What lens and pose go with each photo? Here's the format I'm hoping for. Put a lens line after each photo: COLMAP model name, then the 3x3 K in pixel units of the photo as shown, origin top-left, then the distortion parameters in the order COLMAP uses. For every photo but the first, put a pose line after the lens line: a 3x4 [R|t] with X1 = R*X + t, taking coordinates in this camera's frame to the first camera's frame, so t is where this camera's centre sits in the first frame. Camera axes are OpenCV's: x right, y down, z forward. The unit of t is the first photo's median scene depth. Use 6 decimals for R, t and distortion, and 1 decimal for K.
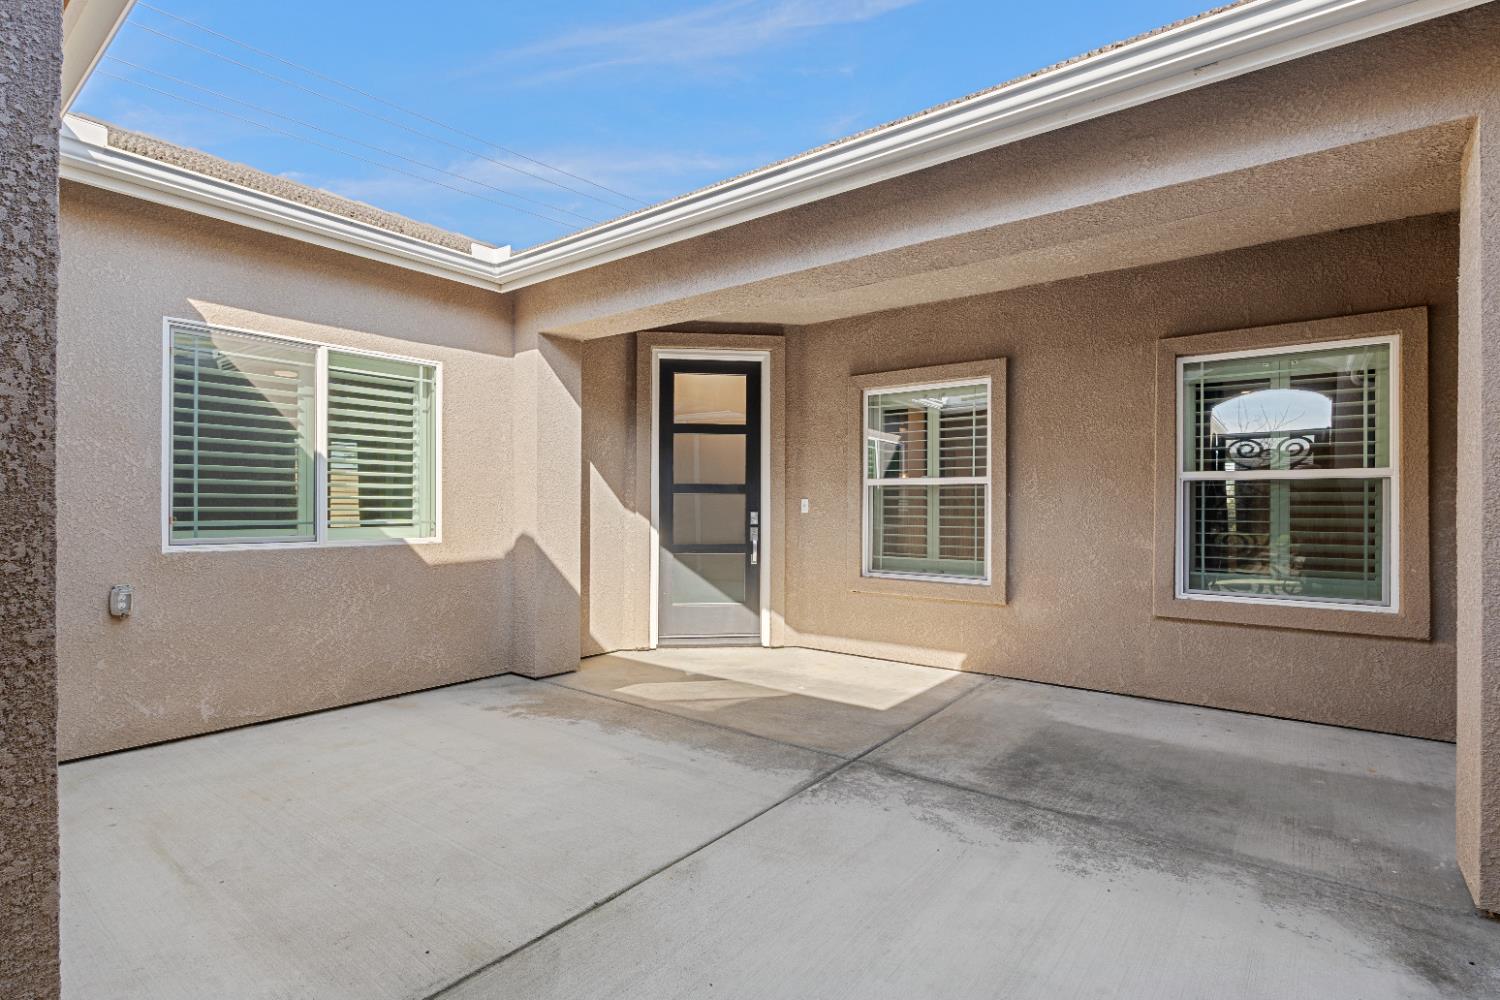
lens RADIAL K [[704.5, 0, 751.4], [0, 704.5, 504.5], [0, 0, 1]] dist [-0.019186, 0.003490]
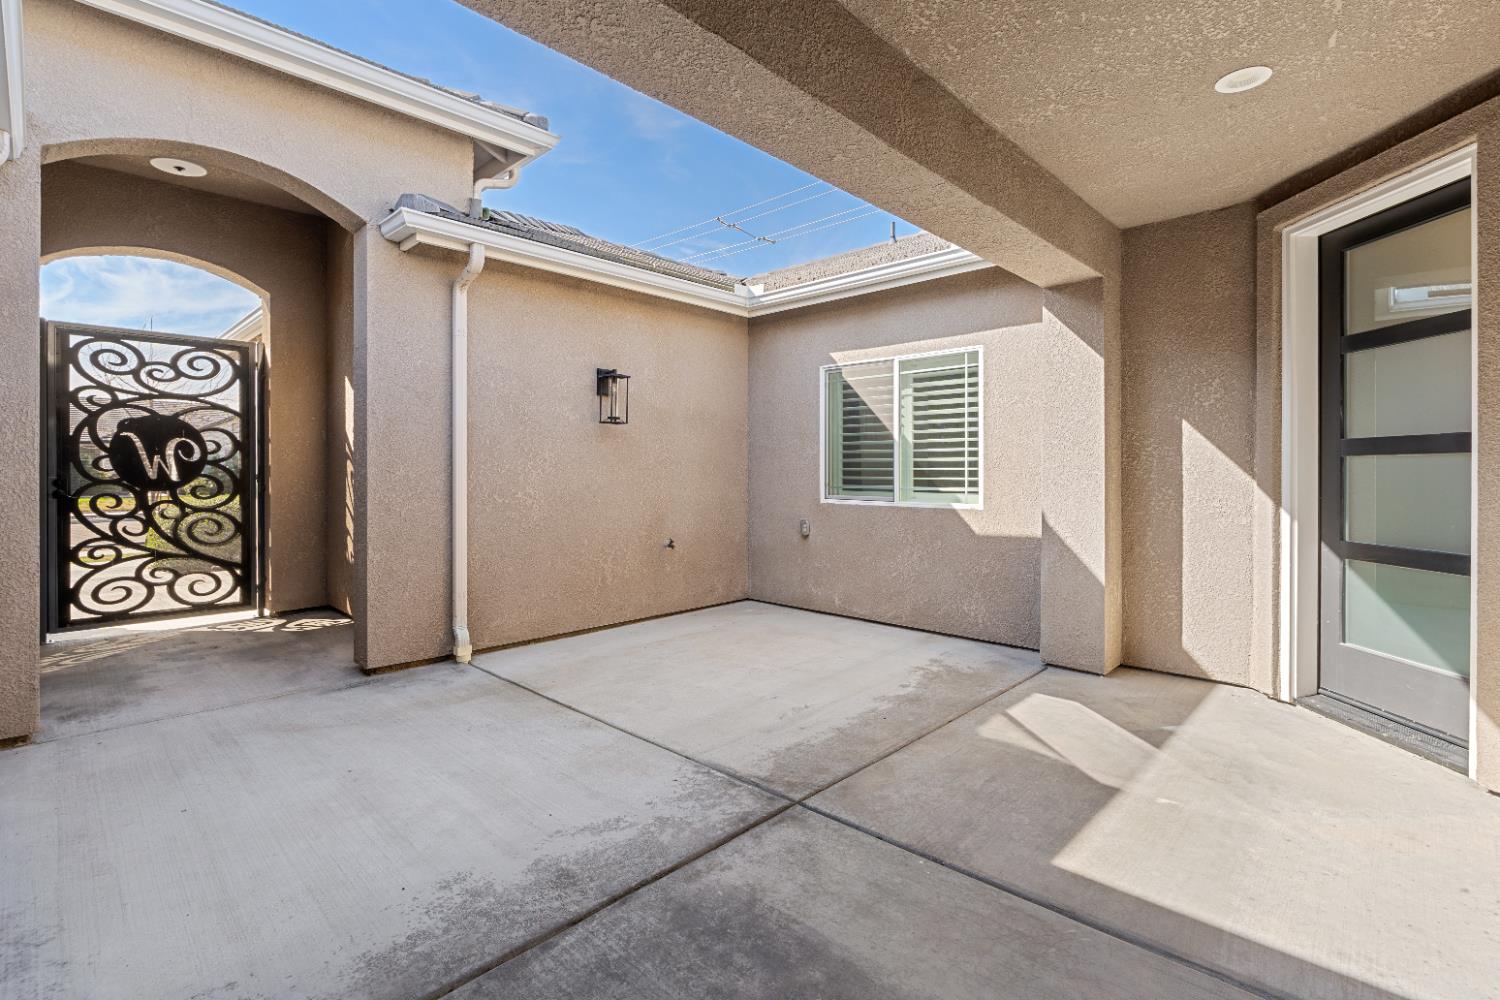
lens RADIAL K [[704.5, 0, 772.2], [0, 704.5, 474.3], [0, 0, 1]] dist [-0.019186, 0.003490]
pose [[-0.083729, 0.000585, -0.996488, 0.874031], [0.001456, 0.999999, 0.000465, -0.002695], [0.996487, -0.001412, -0.083730, 0.978780]]
